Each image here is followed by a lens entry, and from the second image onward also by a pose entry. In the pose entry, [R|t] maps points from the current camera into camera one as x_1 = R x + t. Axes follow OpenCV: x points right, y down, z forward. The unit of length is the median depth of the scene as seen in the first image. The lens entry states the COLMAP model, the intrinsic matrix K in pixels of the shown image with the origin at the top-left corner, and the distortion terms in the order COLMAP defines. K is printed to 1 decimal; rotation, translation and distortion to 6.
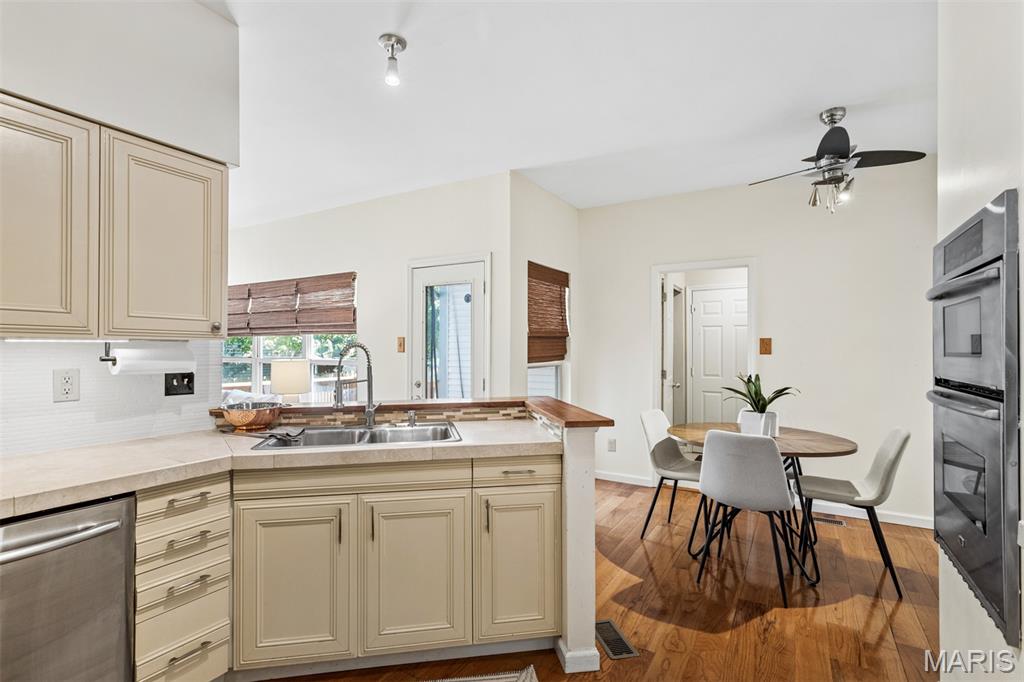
lens RADIAL K [[489.5, 0, 500.8], [0, 489.5, 346.9], [0, 0, 1]] dist [0.002772, 0.000956]
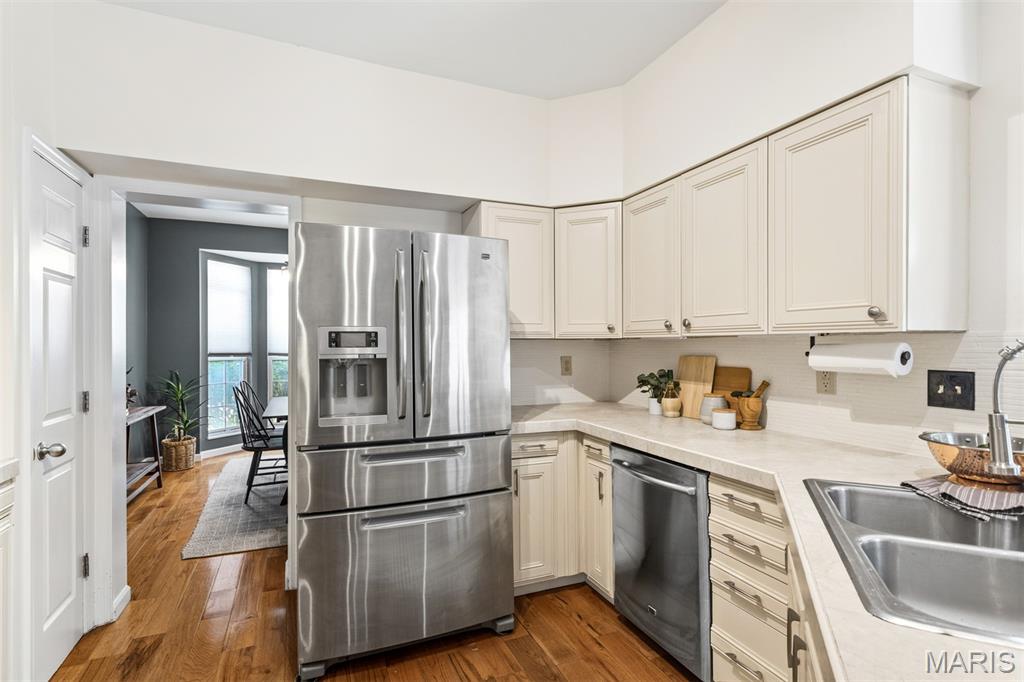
lens RADIAL K [[489.5, 0, 500.8], [0, 489.5, 346.9], [0, 0, 1]] dist [0.002772, 0.000956]
pose [[-0.599688, 0.002743, -0.800229, 0.394175], [0.007329, 0.999971, -0.002064, 0.007560], [0.800200, -0.007102, -0.599691, 1.164978]]
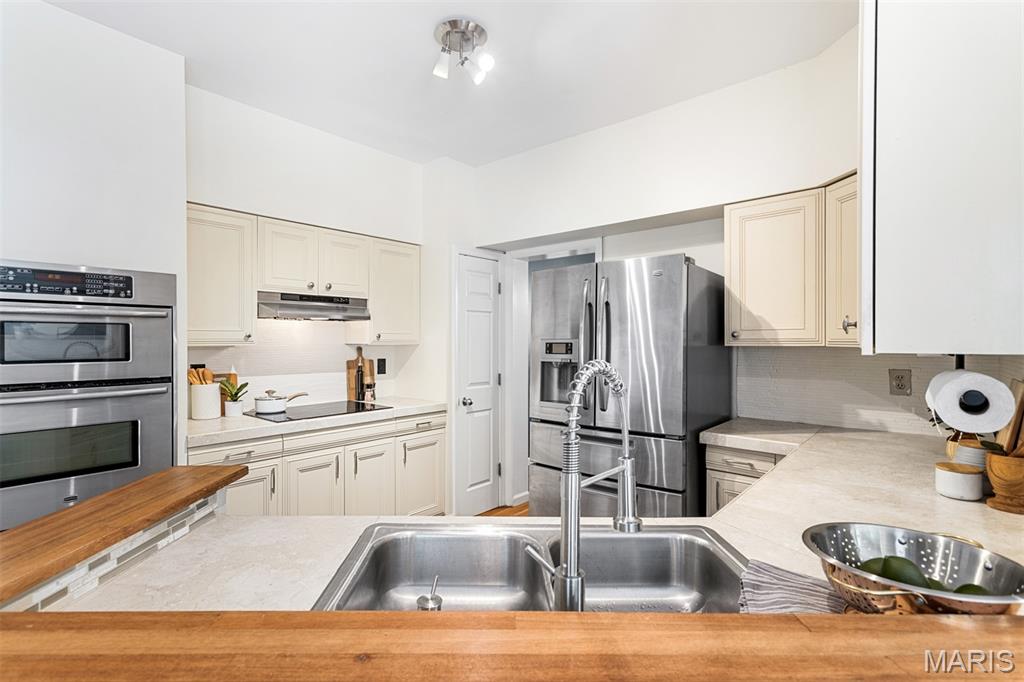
lens RADIAL K [[503.2, 0, 497.7], [0, 503.2, 344.1], [0, 0, 1]] dist [0.002517, 0.000701]
pose [[-0.981357, -0.000957, 0.192190, -0.399555], [-0.000708, 0.999999, 0.001363, -0.029014], [-0.192192, 0.001202, -0.981357, 1.837404]]
